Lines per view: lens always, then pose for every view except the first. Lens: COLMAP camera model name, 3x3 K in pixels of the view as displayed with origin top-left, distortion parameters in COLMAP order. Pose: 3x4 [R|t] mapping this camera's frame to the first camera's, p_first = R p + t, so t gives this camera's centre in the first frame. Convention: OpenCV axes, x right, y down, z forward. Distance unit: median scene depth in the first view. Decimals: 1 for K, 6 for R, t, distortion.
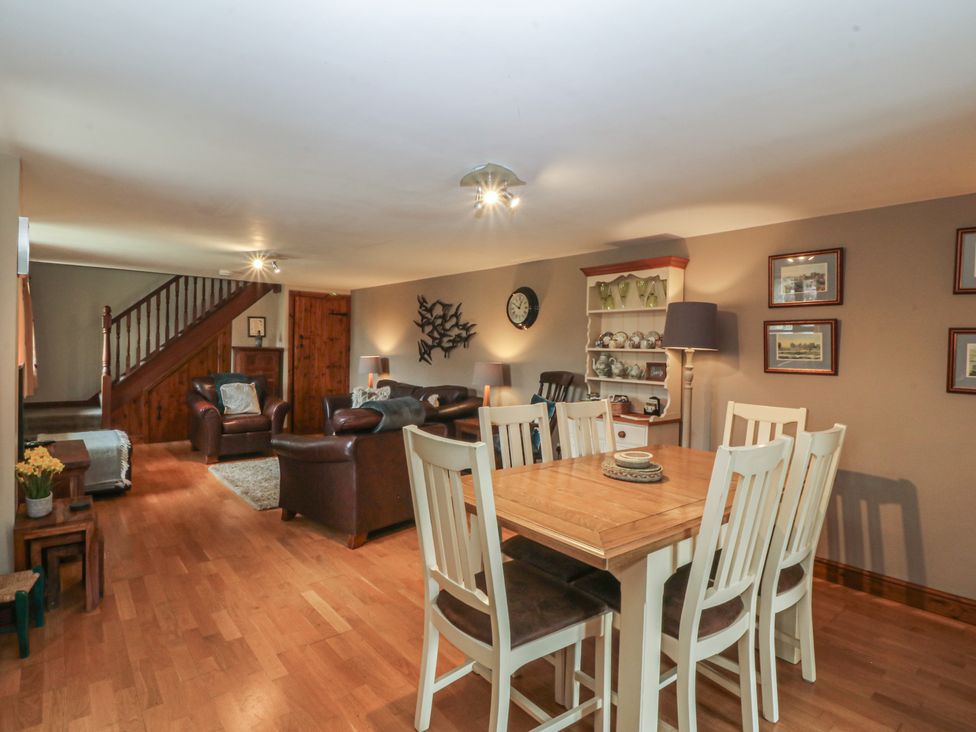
lens RADIAL K [[519.8, 0, 488.0], [0, 519.8, 366.0], [0, 0, 1]] dist [-0.001748, -0.008774]
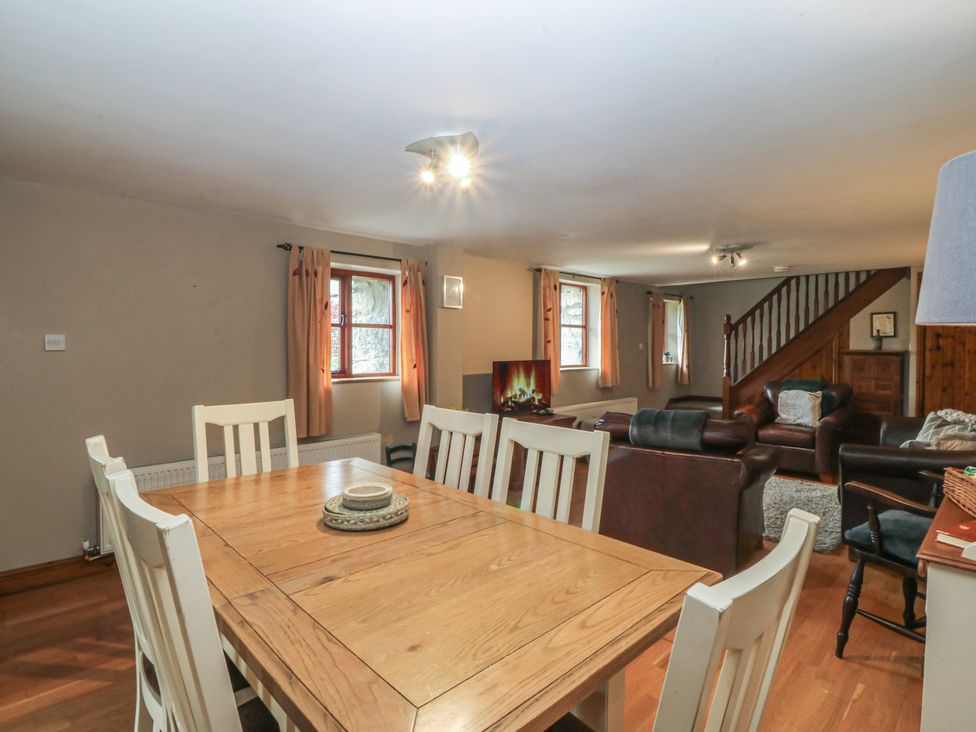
lens RADIAL K [[520.9, 0, 491.2], [0, 520.9, 355.3], [0, 0, 1]] dist [0.015873, -0.023875]
pose [[0.085818, -0.000099, -0.996311, 0.312957], [-0.034492, 0.999400, -0.003070, -0.005650], [0.995714, 0.034628, 0.085764, 0.343294]]
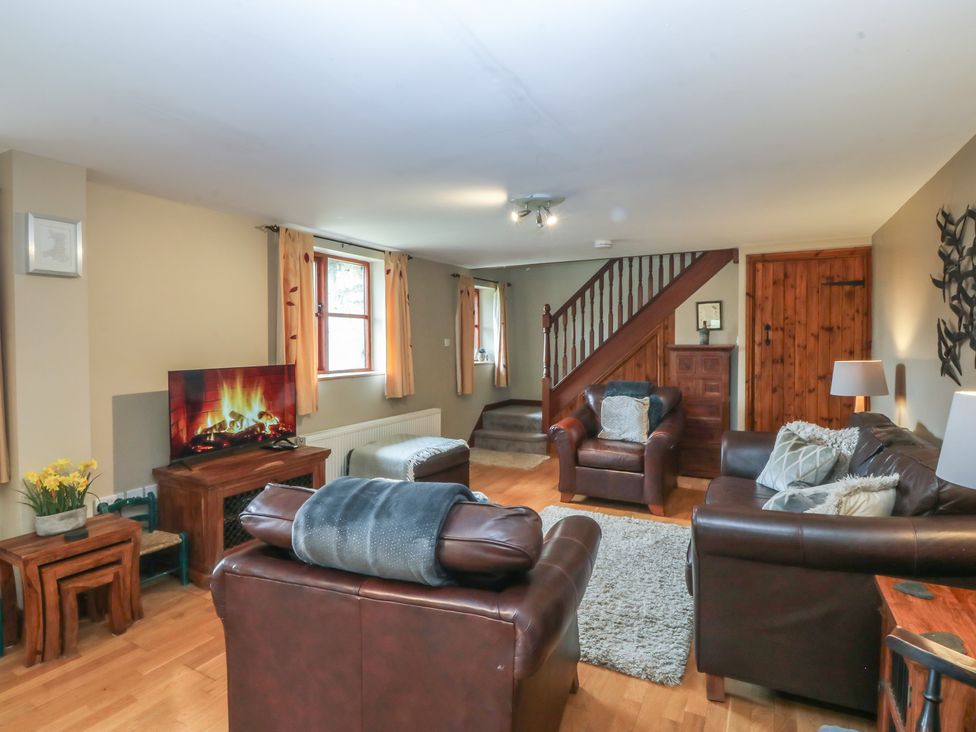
lens RADIAL K [[520.9, 0, 491.2], [0, 520.9, 355.3], [0, 0, 1]] dist [0.015873, -0.023875]
pose [[0.368575, 0.003974, -0.929590, 0.100253], [-0.019126, 0.999812, -0.003309, -0.015375], [0.929401, 0.018999, 0.368581, 0.488523]]
